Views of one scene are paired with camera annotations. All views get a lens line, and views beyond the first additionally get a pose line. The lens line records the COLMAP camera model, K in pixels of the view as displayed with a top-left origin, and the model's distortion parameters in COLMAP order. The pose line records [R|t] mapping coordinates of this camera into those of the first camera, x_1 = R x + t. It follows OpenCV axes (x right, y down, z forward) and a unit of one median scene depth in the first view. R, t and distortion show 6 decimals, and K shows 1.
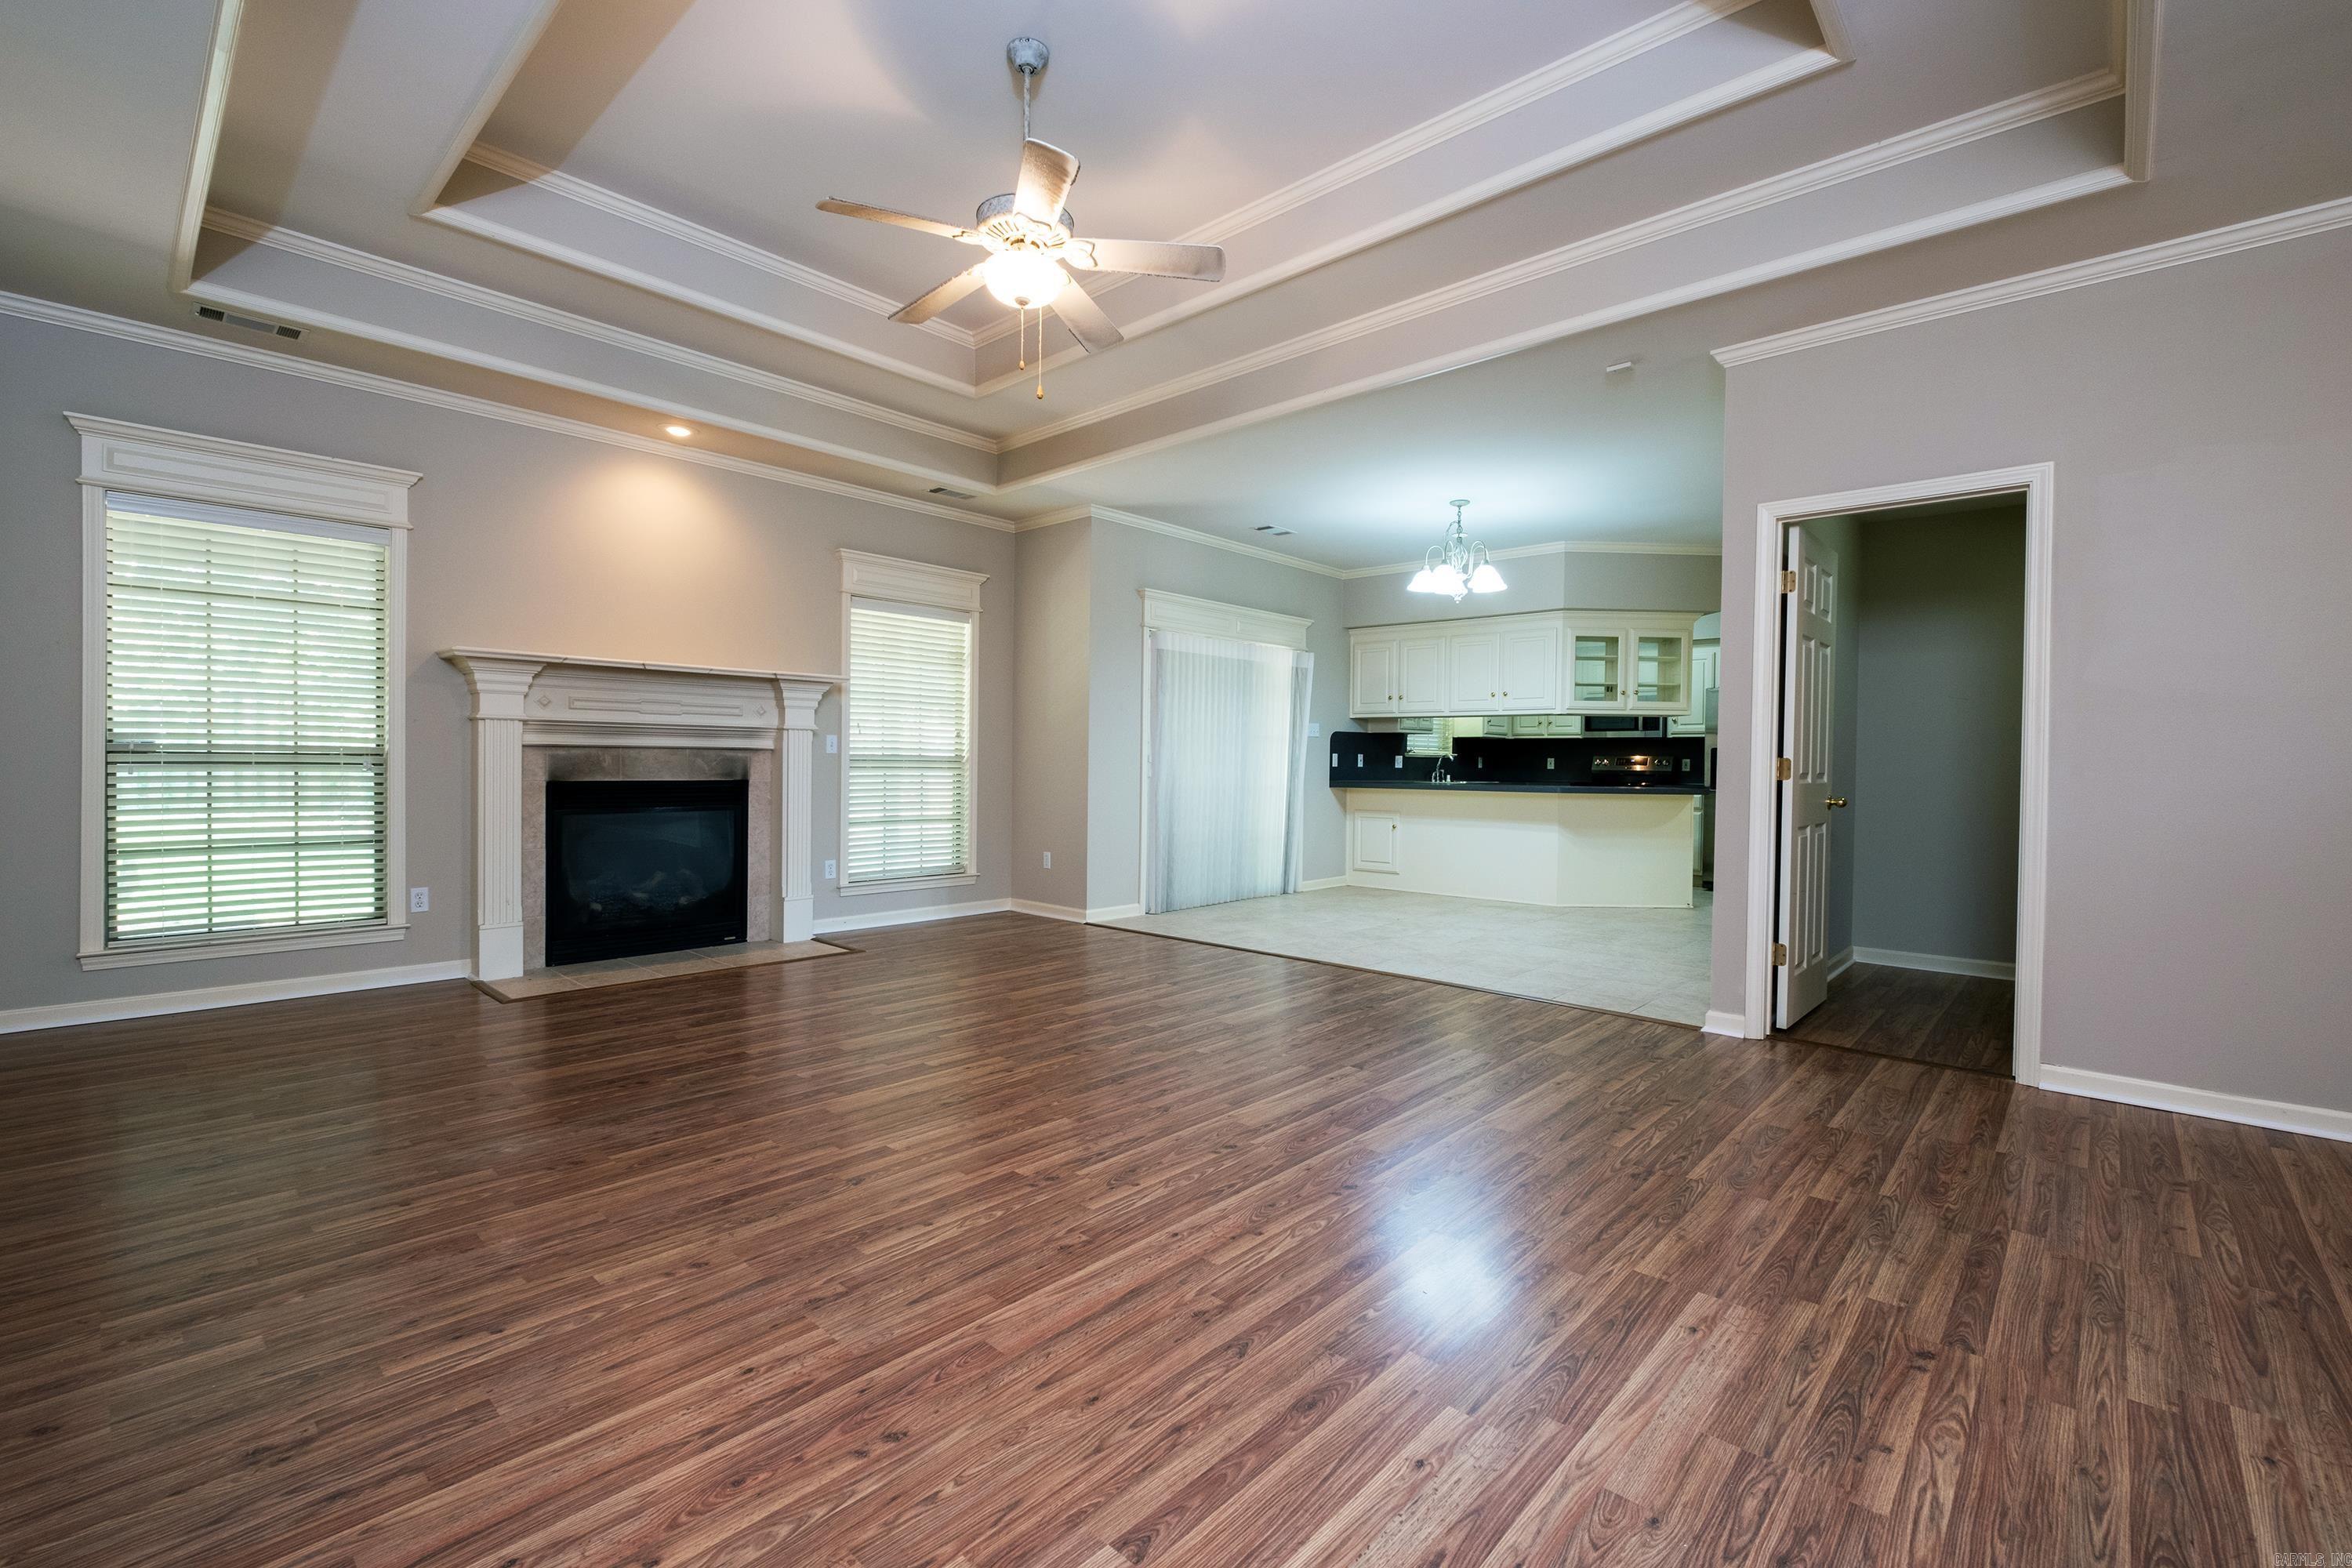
lens RADIAL K [[1009.7, 0, 1177.7], [0, 1009.7, 774.8], [0, 0, 1]] dist [0.003969, -0.005739]
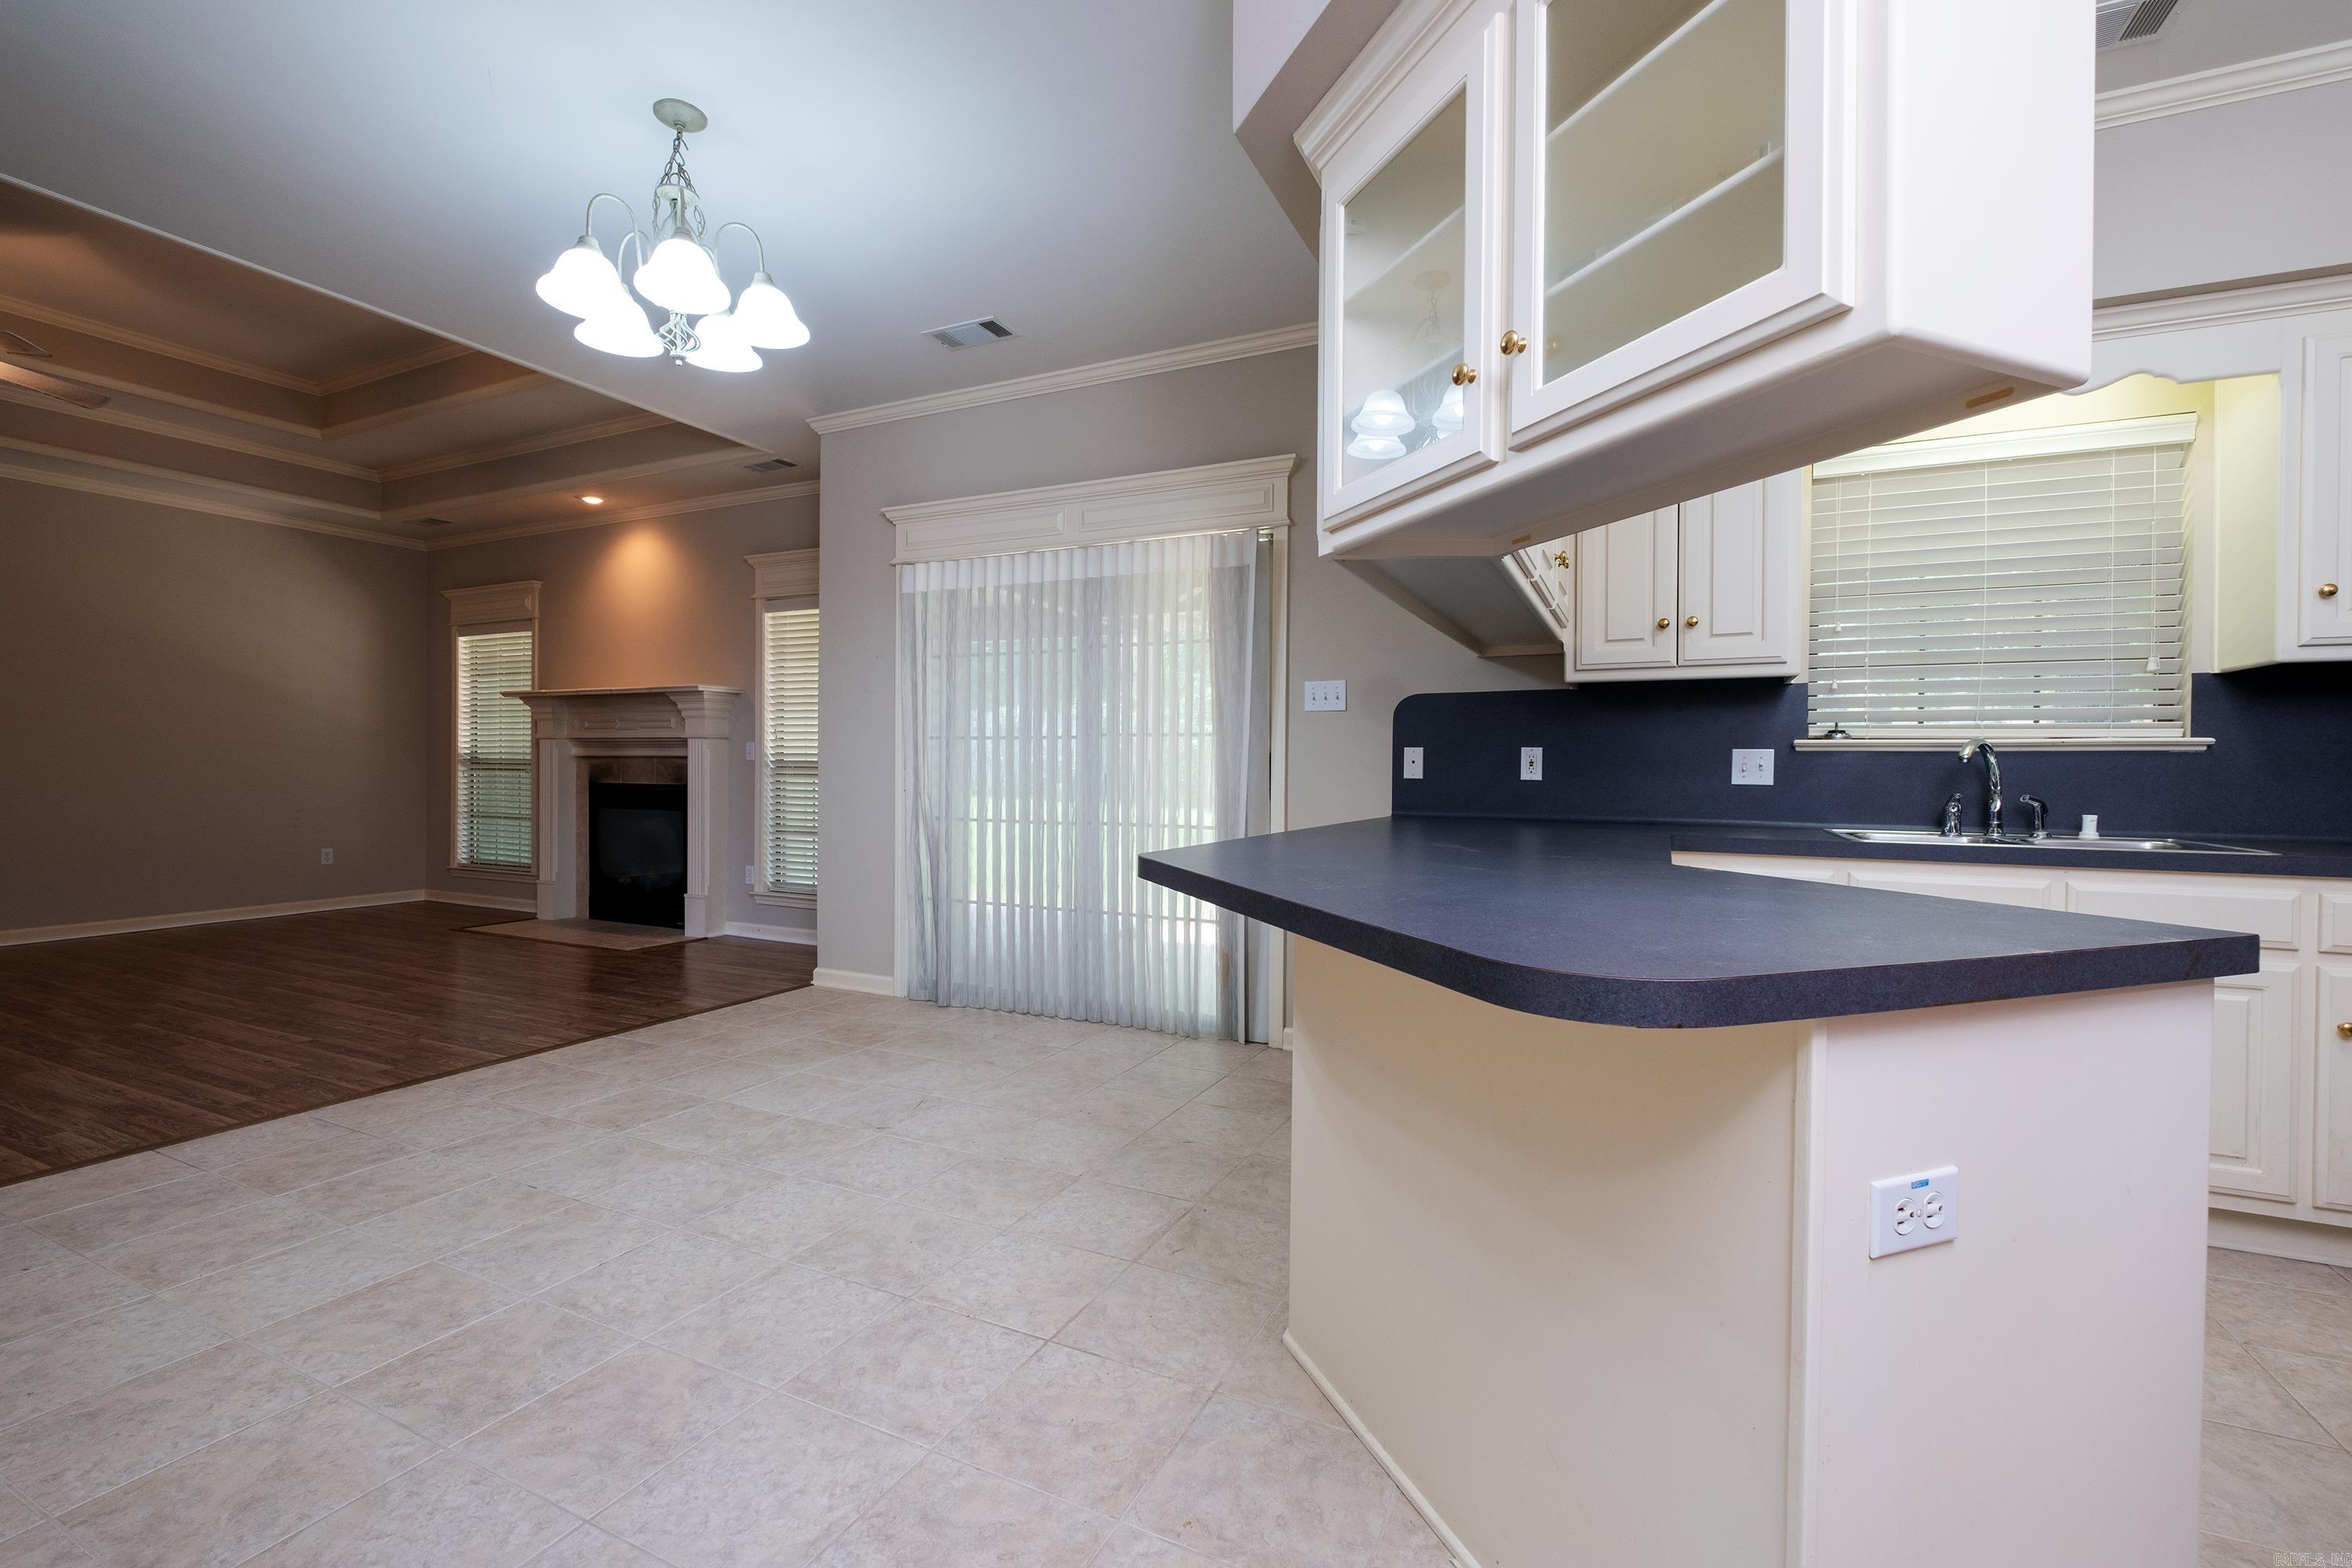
lens RADIAL K [[1009.7, 0, 1177.5], [0, 1009.7, 774.2], [0, 0, 1]] dist [0.003969, -0.005739]
pose [[0.290284, -0.001717, -0.956939, 1.128470], [-0.017136, 0.999829, -0.006992, -0.011025], [0.956787, 0.018427, 0.290205, 1.678130]]
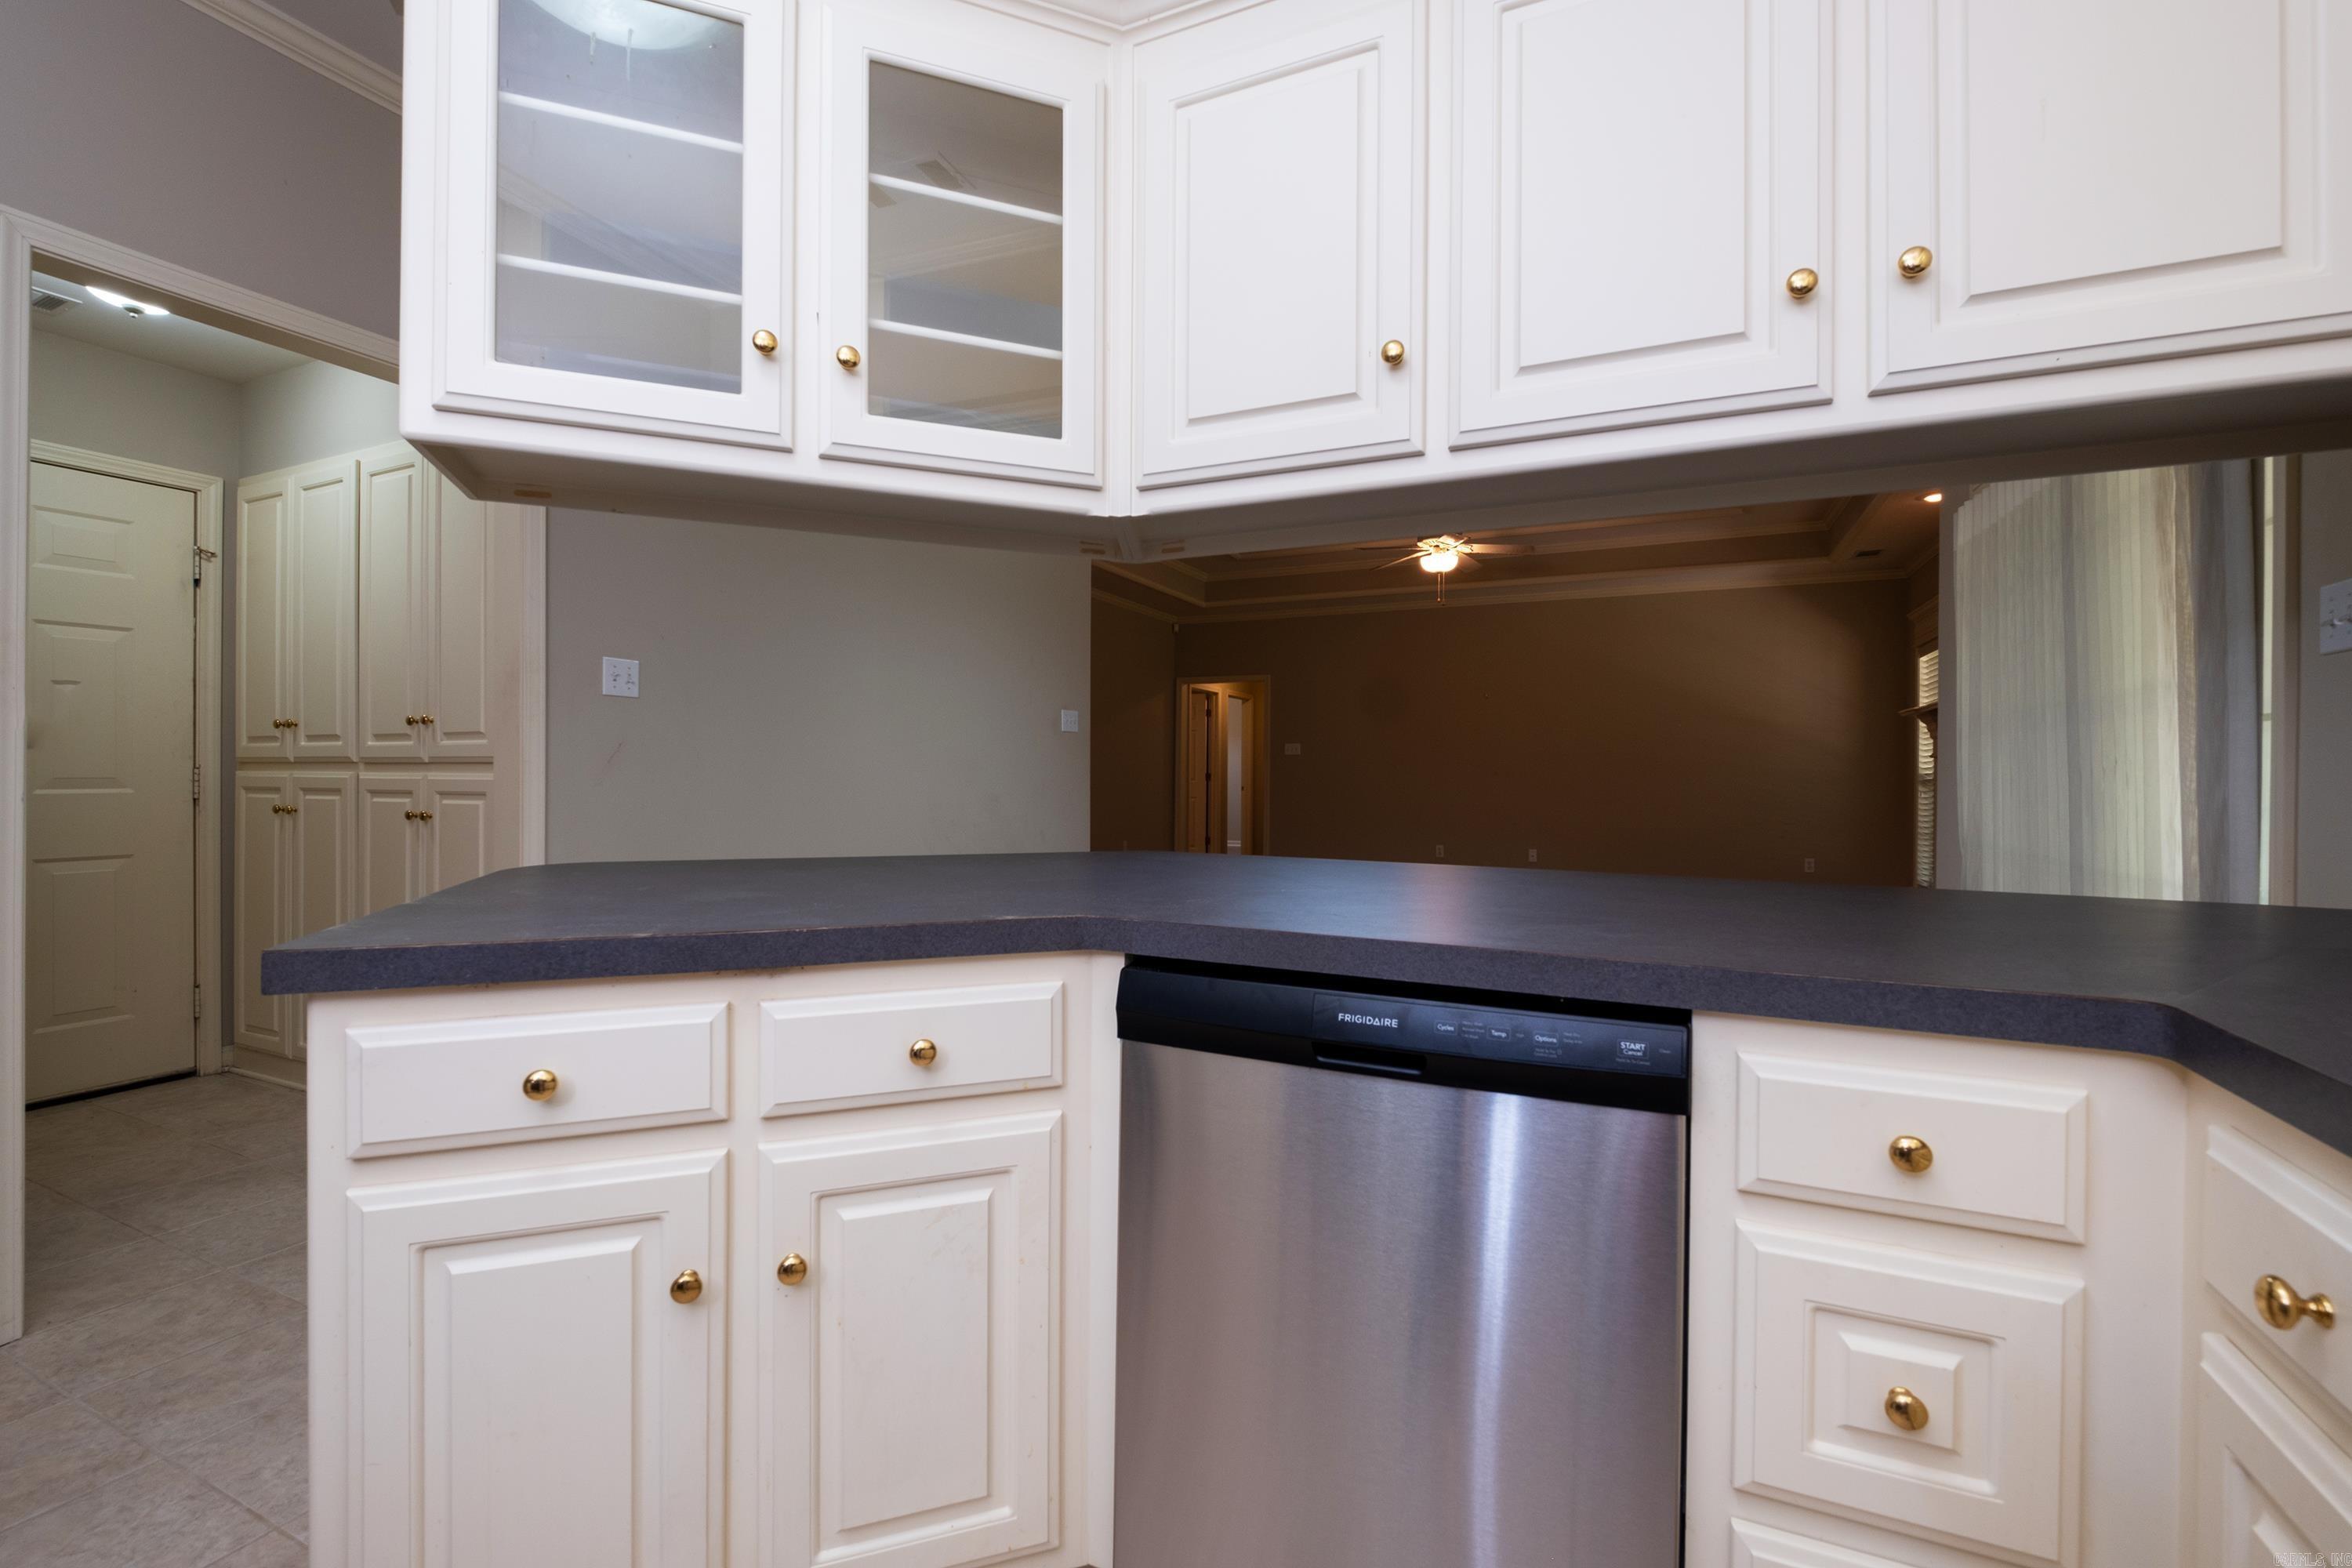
lens RADIAL K [[1009.7, 0, 1170.7], [0, 1009.7, 778.3], [0, 0, 1]] dist [0.003969, -0.005739]
pose [[-0.955260, -0.019323, -0.295136, 0.826049], [-0.023907, 0.999643, 0.011929, -0.021864], [0.294800, 0.018451, -0.955381, 2.312792]]
